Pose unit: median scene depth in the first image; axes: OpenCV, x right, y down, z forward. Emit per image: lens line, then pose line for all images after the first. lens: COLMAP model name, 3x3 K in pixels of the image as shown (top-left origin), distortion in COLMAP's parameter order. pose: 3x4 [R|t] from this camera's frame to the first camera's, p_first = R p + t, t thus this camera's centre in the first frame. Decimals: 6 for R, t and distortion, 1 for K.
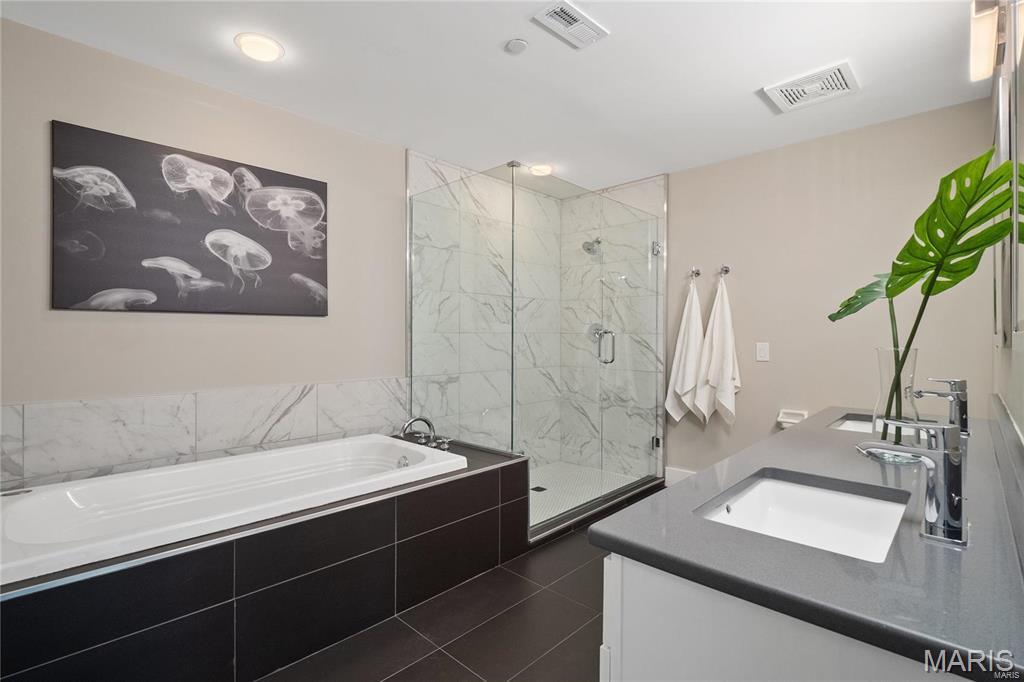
lens RADIAL K [[482.7, 0, 512.8], [0, 482.7, 330.5], [0, 0, 1]] dist [-0.014158, 0.000867]
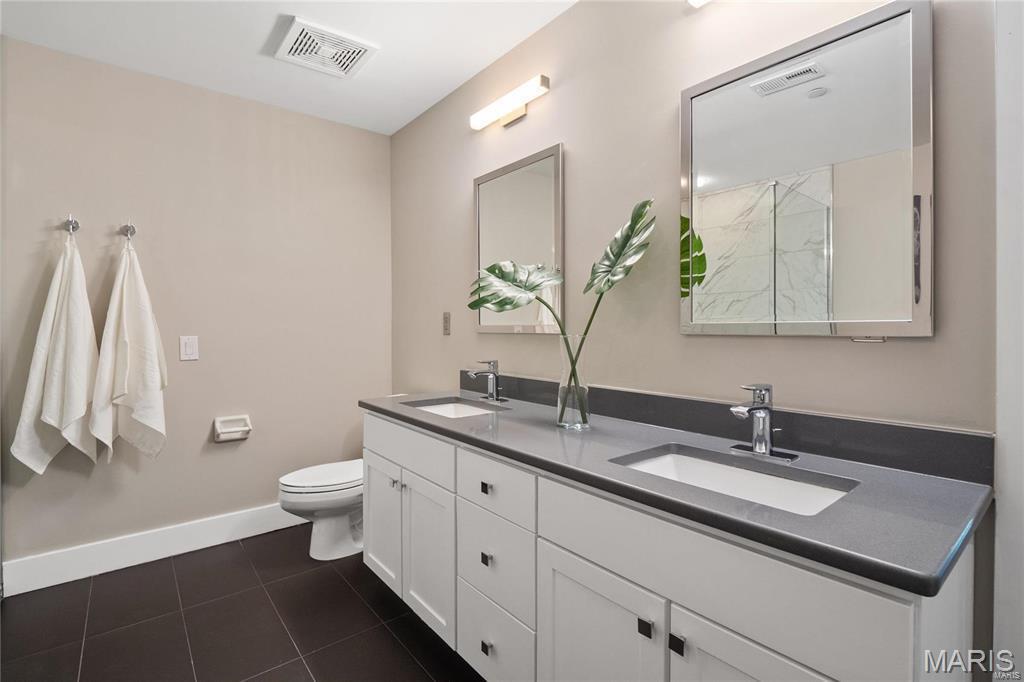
lens RADIAL K [[482.7, 0, 511.2], [0, 482.7, 333.4], [0, 0, 1]] dist [-0.014158, 0.000867]
pose [[0.125640, -0.016301, 0.991942, -0.171727], [-0.004122, 0.999848, 0.016953, 0.006275], [-0.992067, -0.006218, 0.125553, 0.397956]]
